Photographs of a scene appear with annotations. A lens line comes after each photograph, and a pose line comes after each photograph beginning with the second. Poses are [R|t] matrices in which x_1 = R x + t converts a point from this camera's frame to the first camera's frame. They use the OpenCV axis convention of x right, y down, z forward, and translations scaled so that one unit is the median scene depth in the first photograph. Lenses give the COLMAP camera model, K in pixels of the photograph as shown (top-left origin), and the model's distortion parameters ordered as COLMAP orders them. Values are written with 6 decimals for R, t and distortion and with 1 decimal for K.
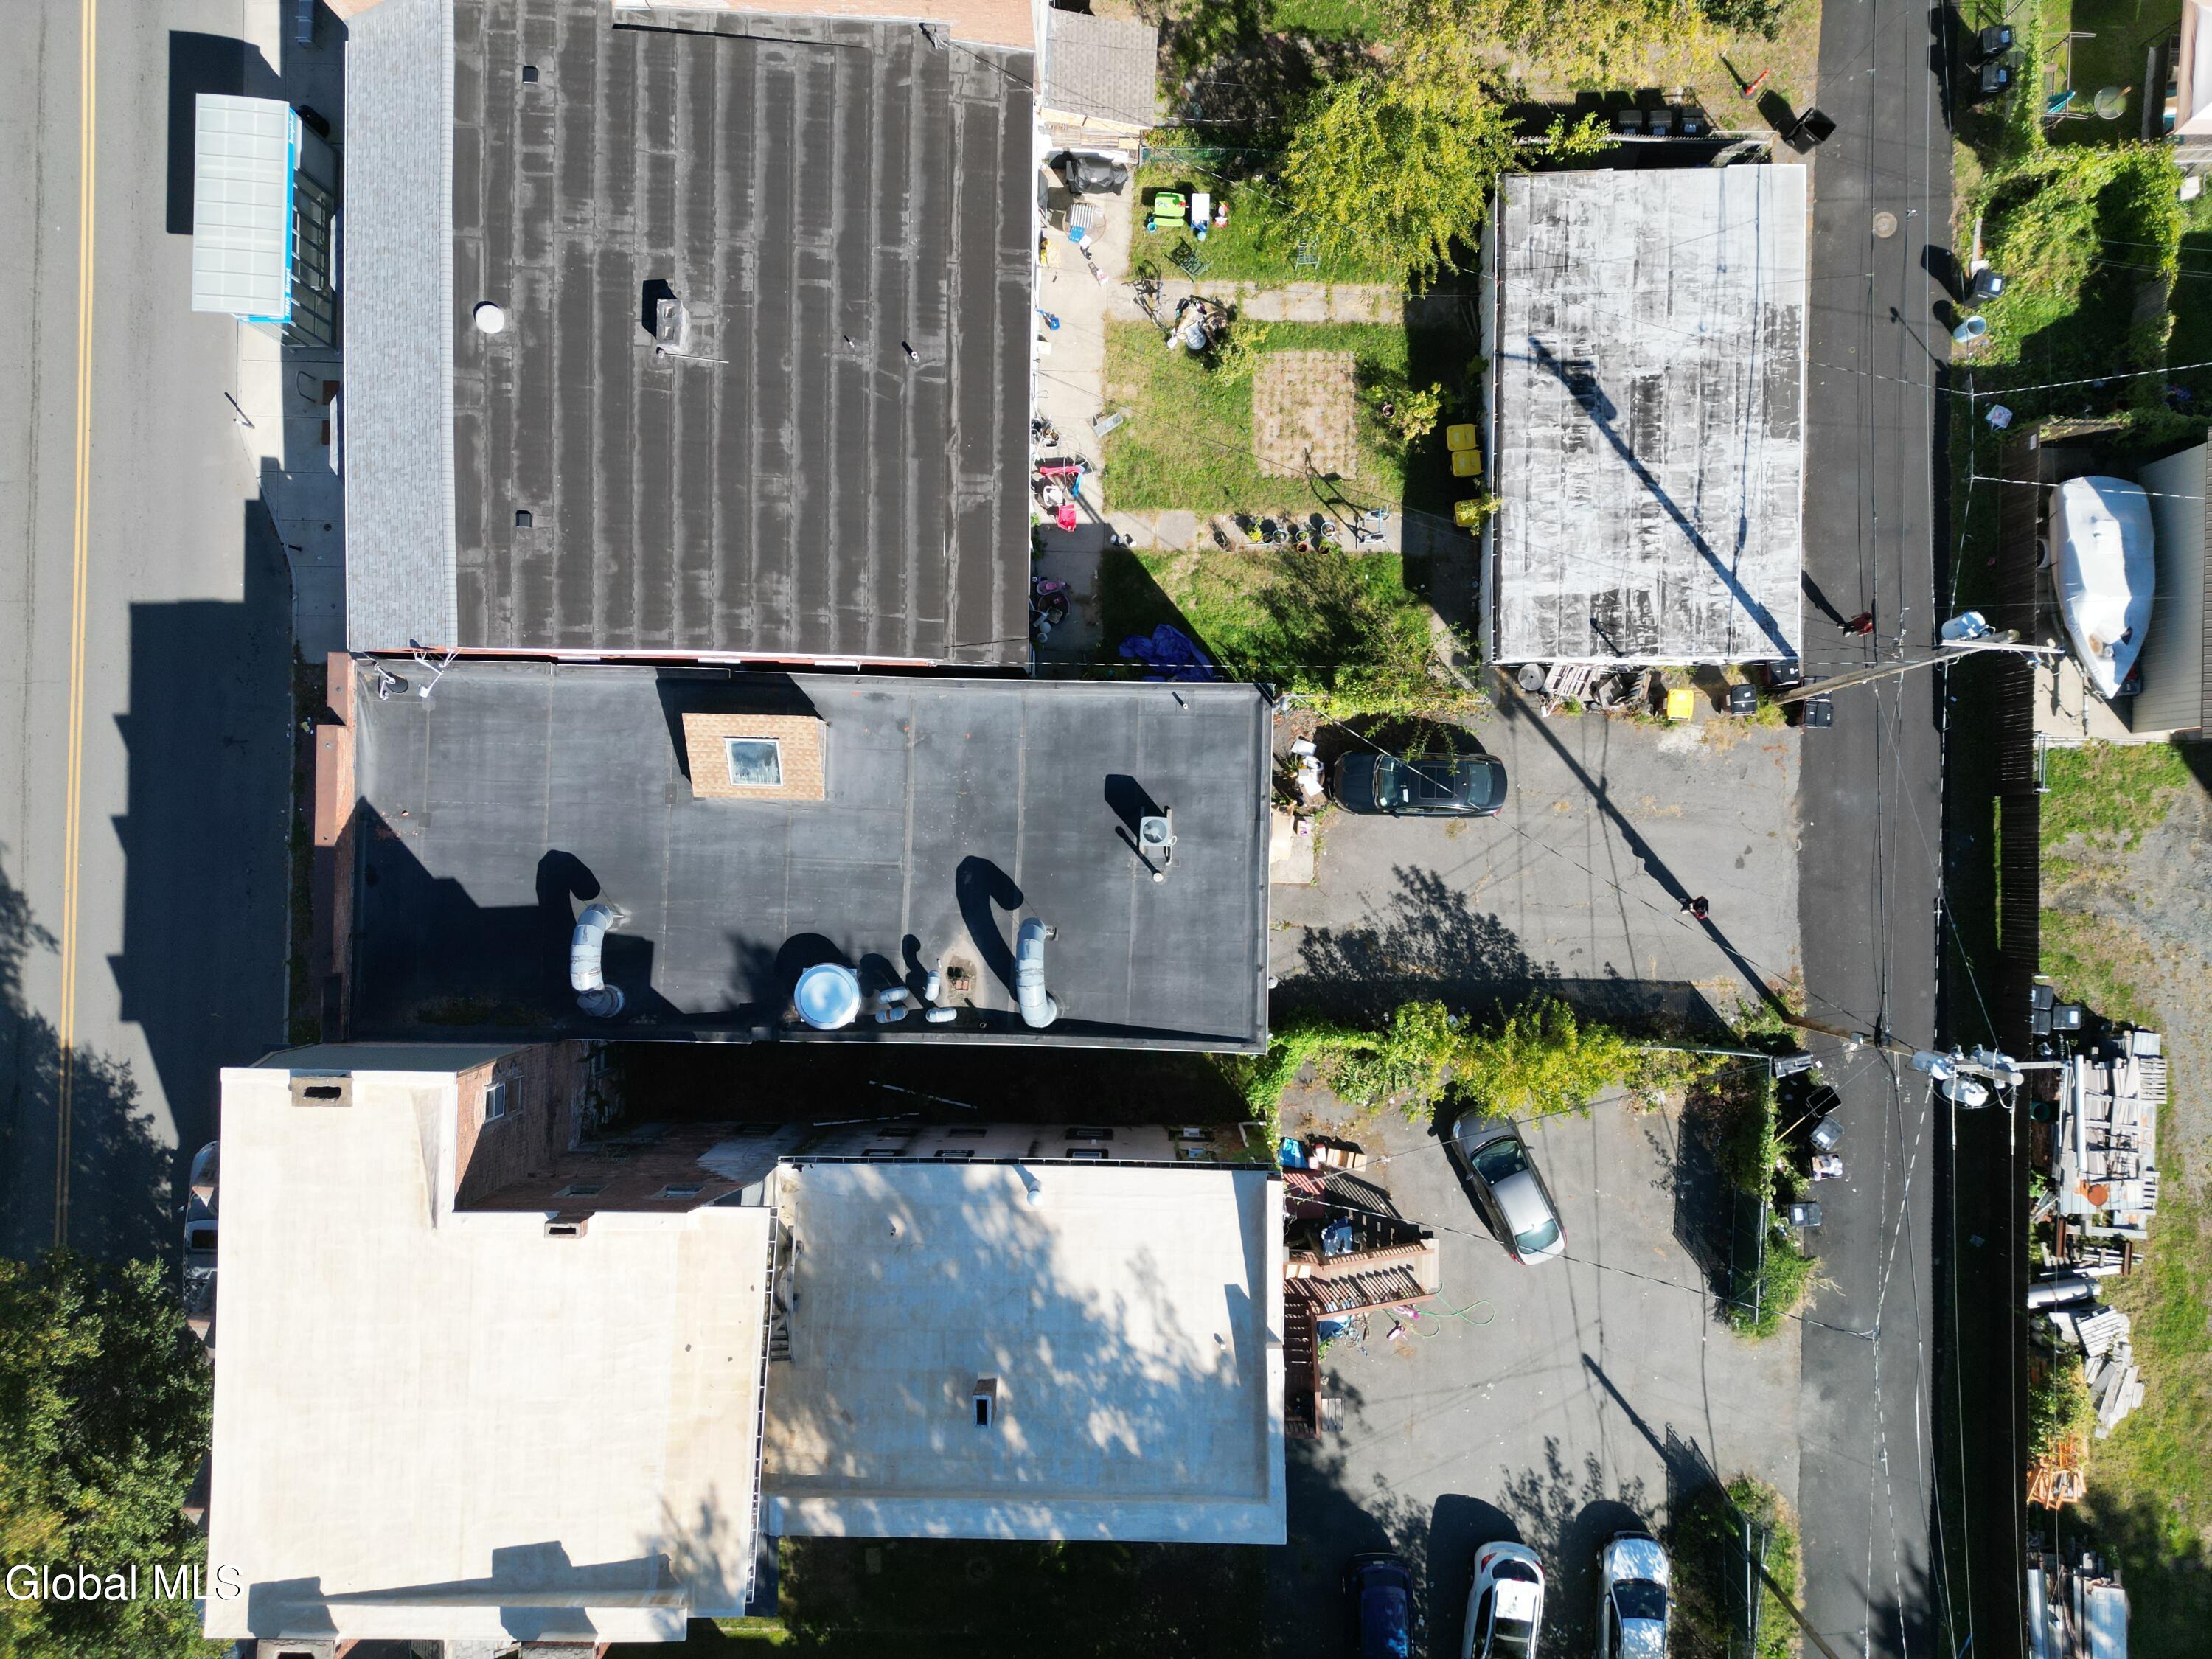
lens RADIAL K [[1557.5, 0, 1110.7], [0, 1557.5, 833.6], [0, 0, 1]] dist [0.055620, -0.052006]
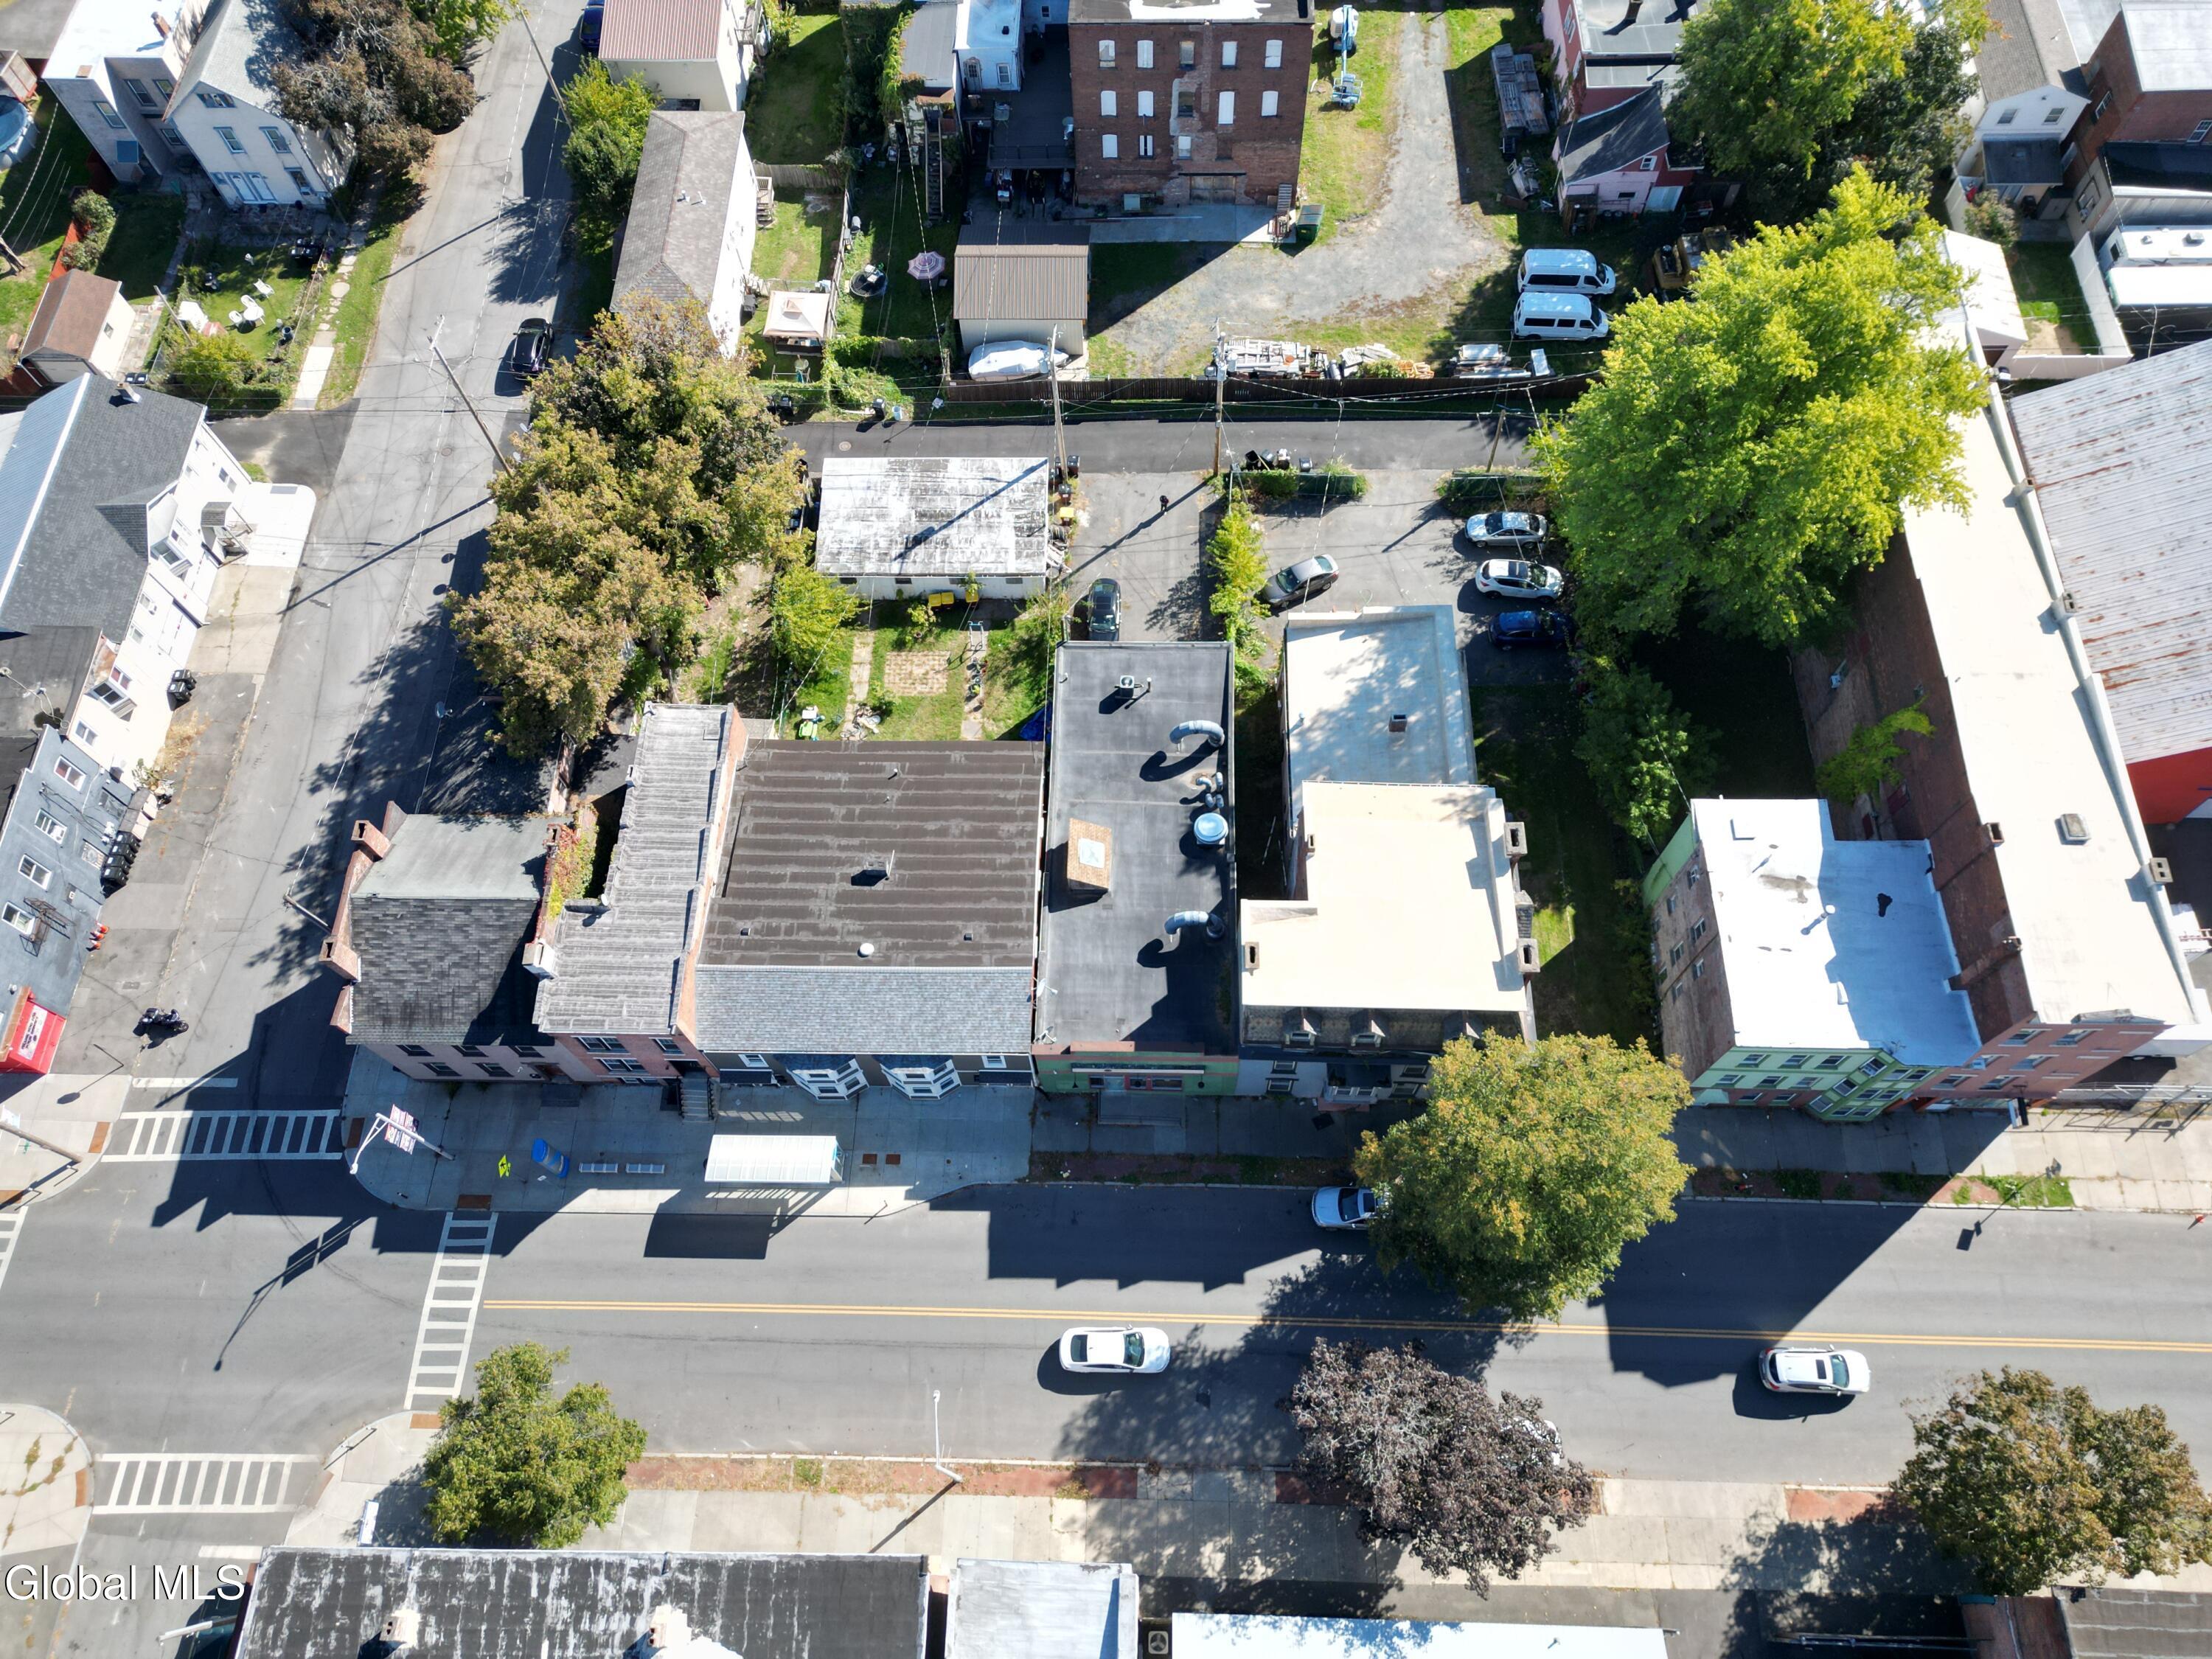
lens RADIAL K [[1557.5, 0, 1110.1], [0, 1557.5, 826.3], [0, 0, 1]] dist [0.055620, -0.052006]
pose [[0.004434, -0.891571, 0.452860, -0.961608], [0.999830, -0.004155, -0.017969, 0.011178], [0.017902, 0.452862, 0.891401, -0.676270]]
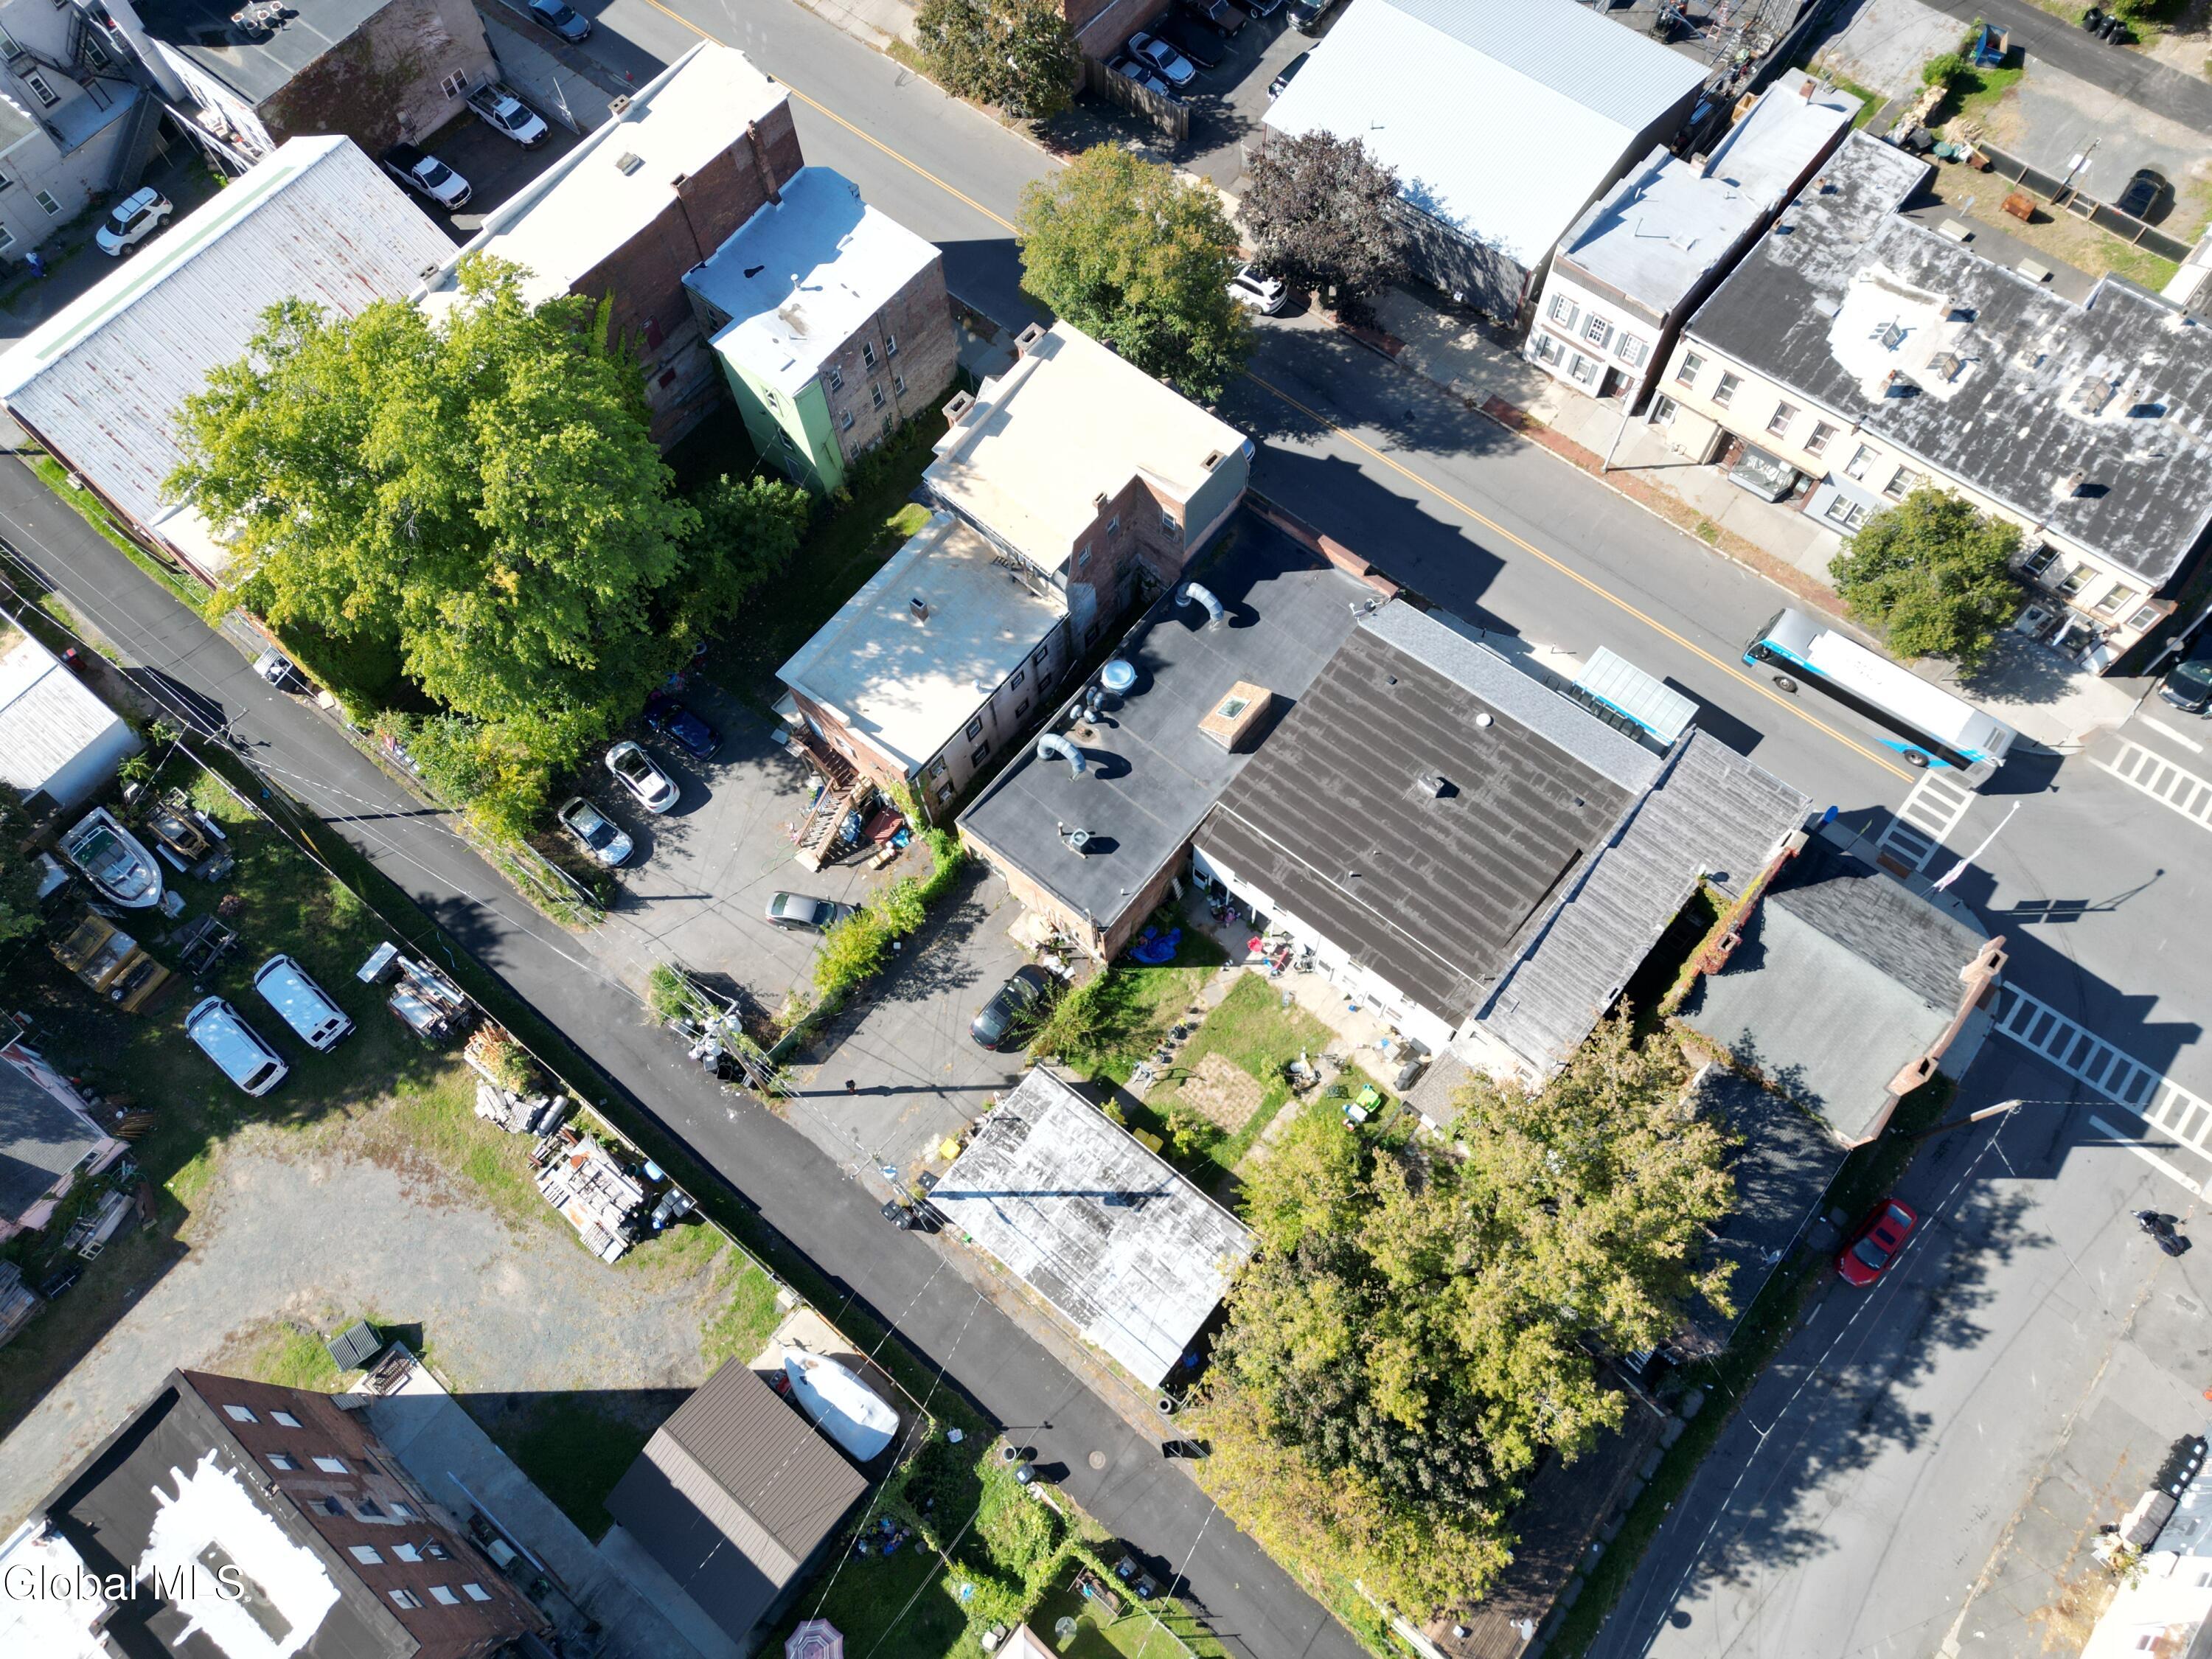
lens RADIAL K [[1557.5, 0, 1099.2], [0, 1557.5, 826.6], [0, 0, 1]] dist [0.055620, -0.052006]
pose [[-0.621161, 0.730302, -0.284284, 0.487011], [-0.782096, -0.554608, 0.284139, -0.494243], [0.049841, 0.398834, 0.915668, -0.673577]]
